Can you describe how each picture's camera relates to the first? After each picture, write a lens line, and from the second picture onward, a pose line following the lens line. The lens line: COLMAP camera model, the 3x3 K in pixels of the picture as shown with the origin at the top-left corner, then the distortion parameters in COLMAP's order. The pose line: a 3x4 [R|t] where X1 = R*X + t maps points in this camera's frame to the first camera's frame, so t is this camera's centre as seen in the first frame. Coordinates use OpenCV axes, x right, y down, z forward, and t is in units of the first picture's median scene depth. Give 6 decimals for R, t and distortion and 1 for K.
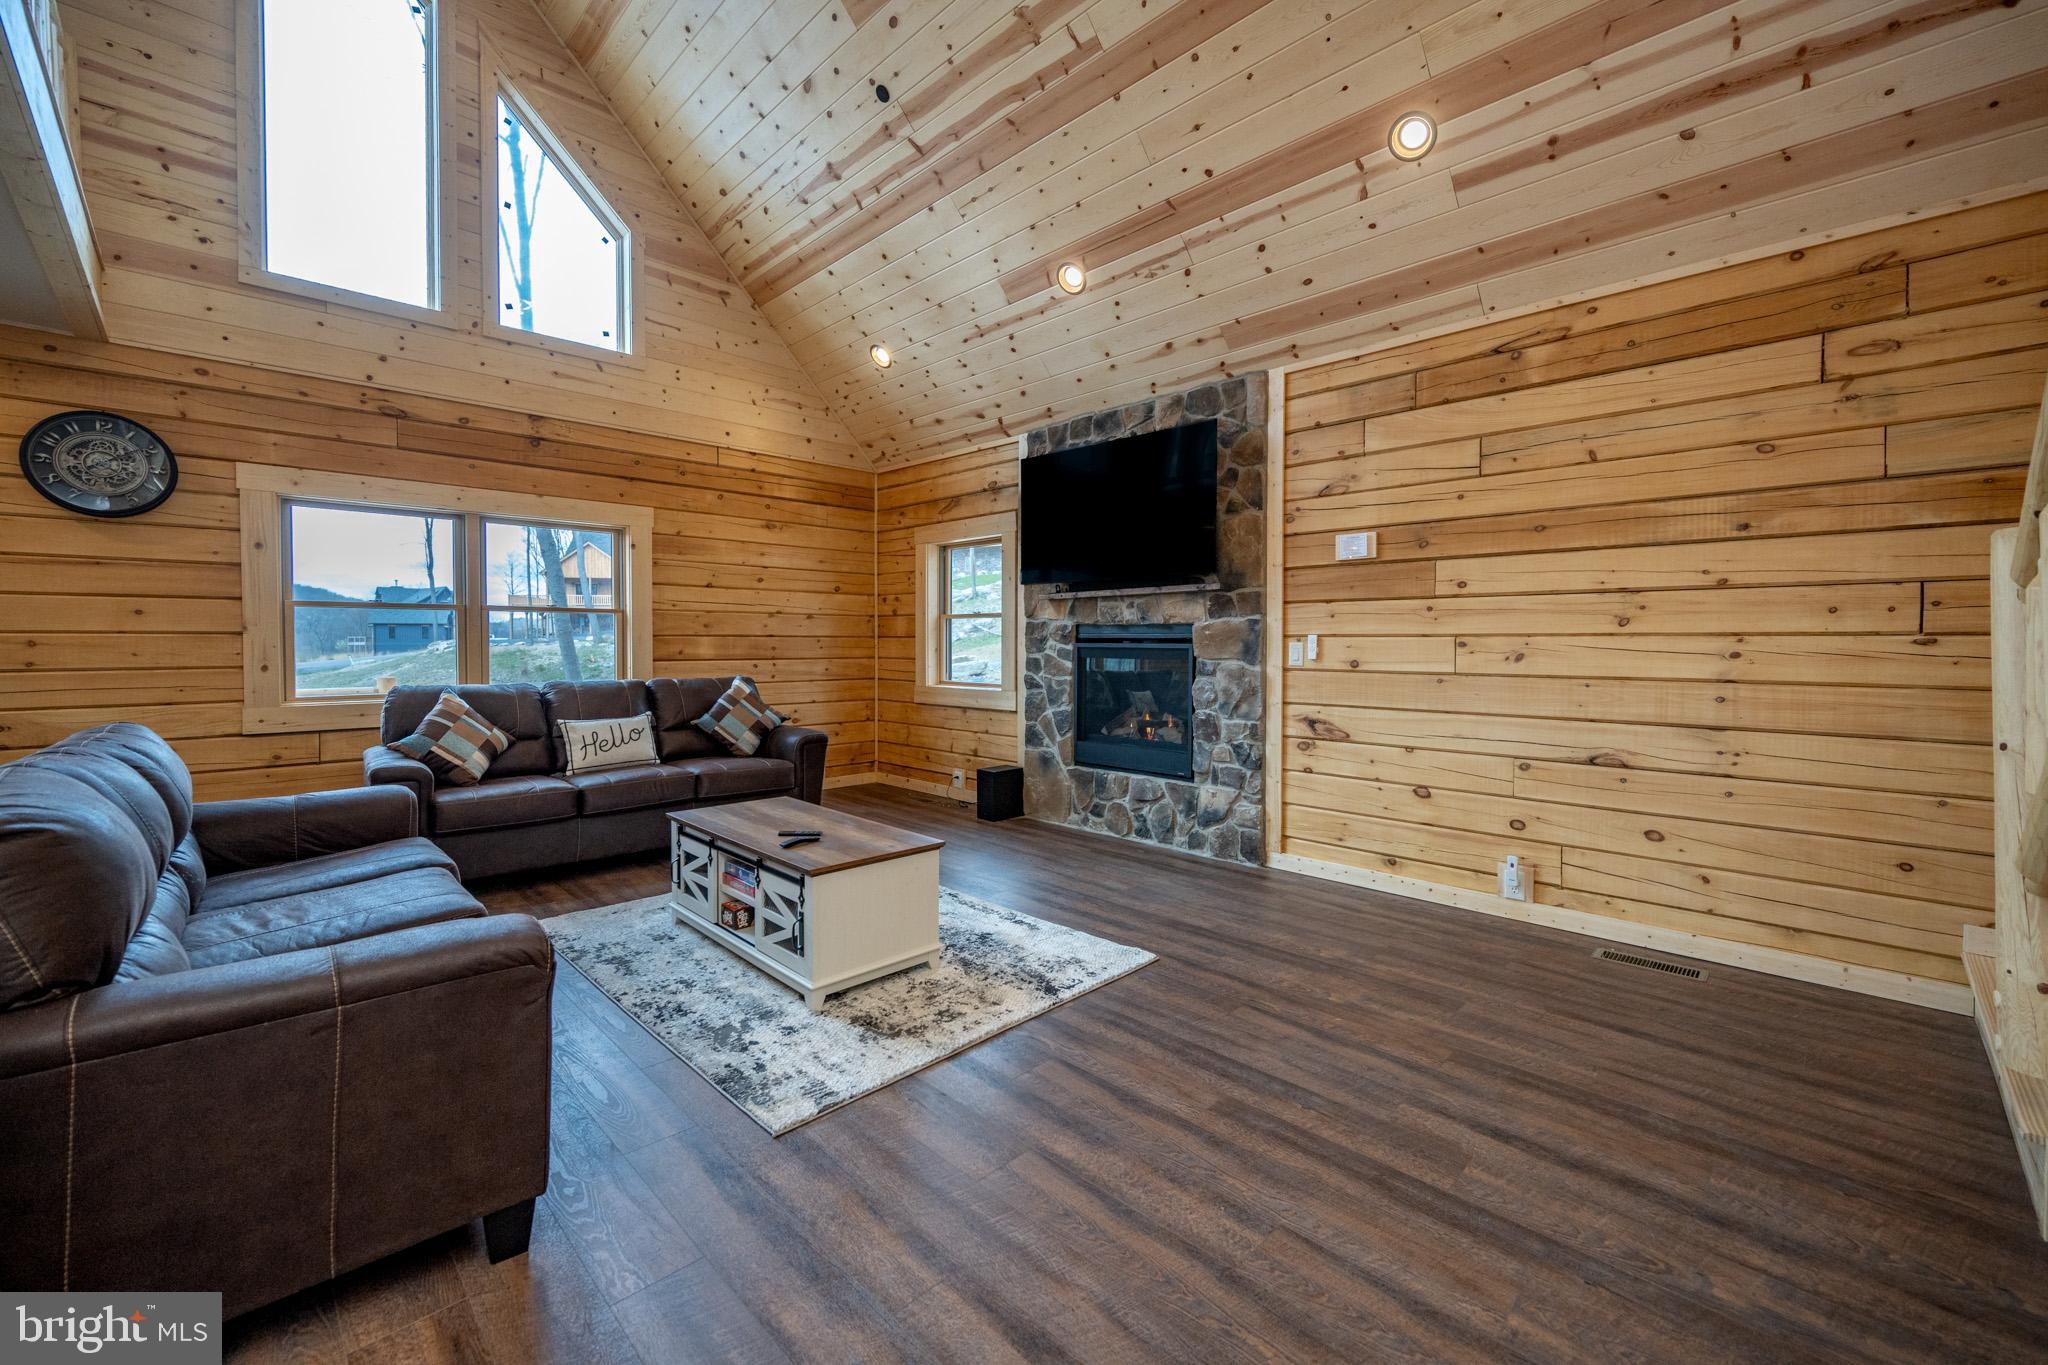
lens RADIAL K [[767.4, 0, 943.0], [0, 767.4, 649.7], [0, 0, 1]] dist [0.001368, 0.000113]
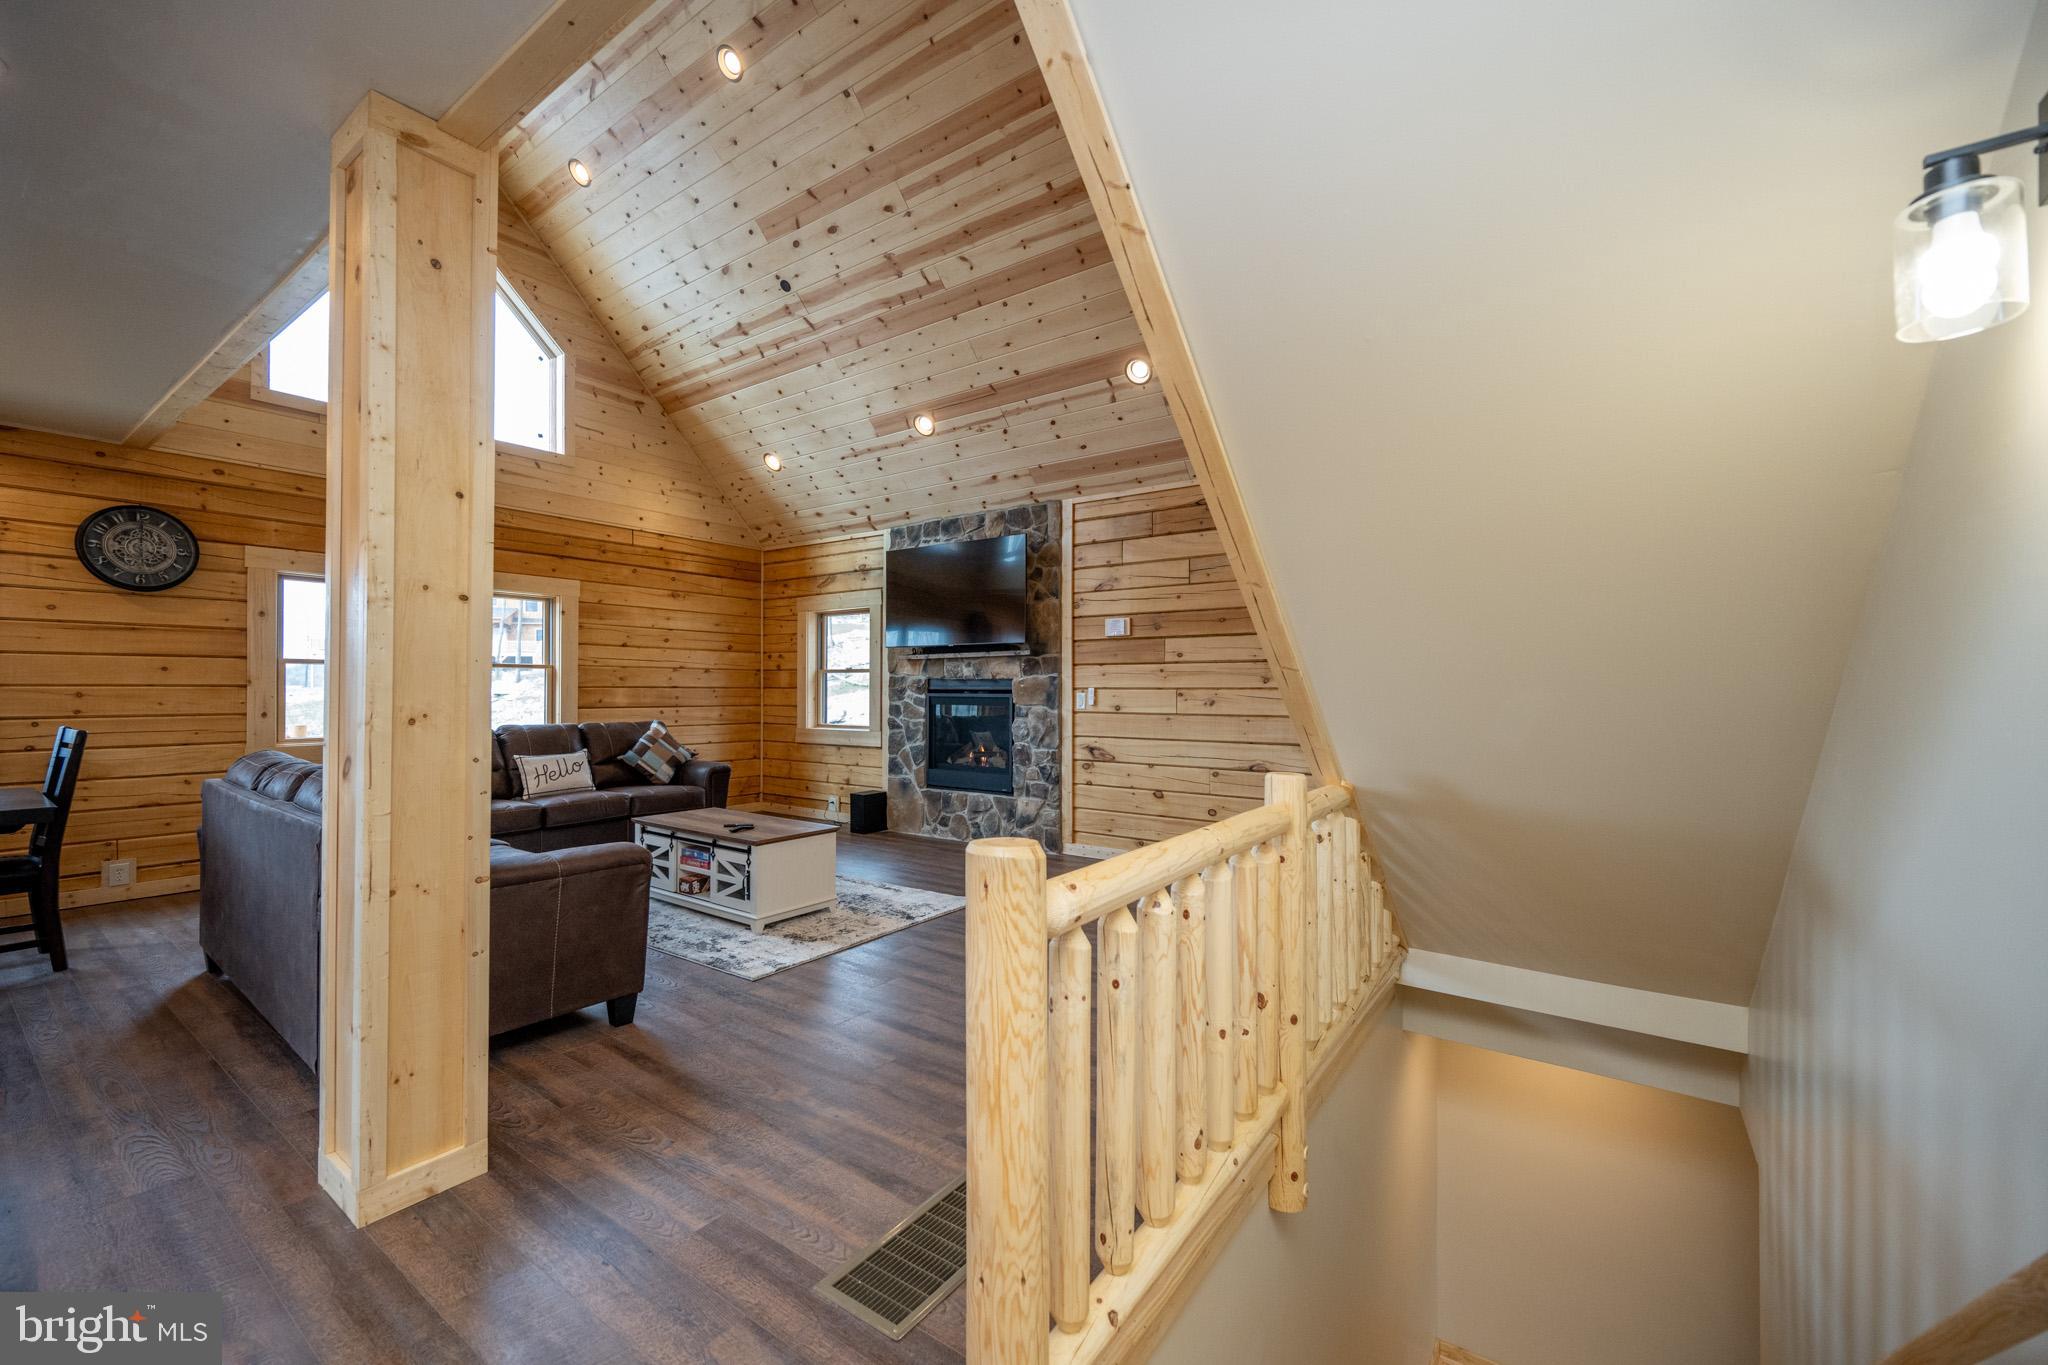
lens RADIAL K [[814.3, 0, 984.5], [0, 814.3, 684.0], [0, 0, 1]] dist [0.000853, 0.000363]
pose [[0.972057, 0.002777, 0.234727, -0.065888], [0.001213, 0.999857, -0.016853, -0.001133], [-0.234741, 0.016667, 0.971915, -0.418420]]
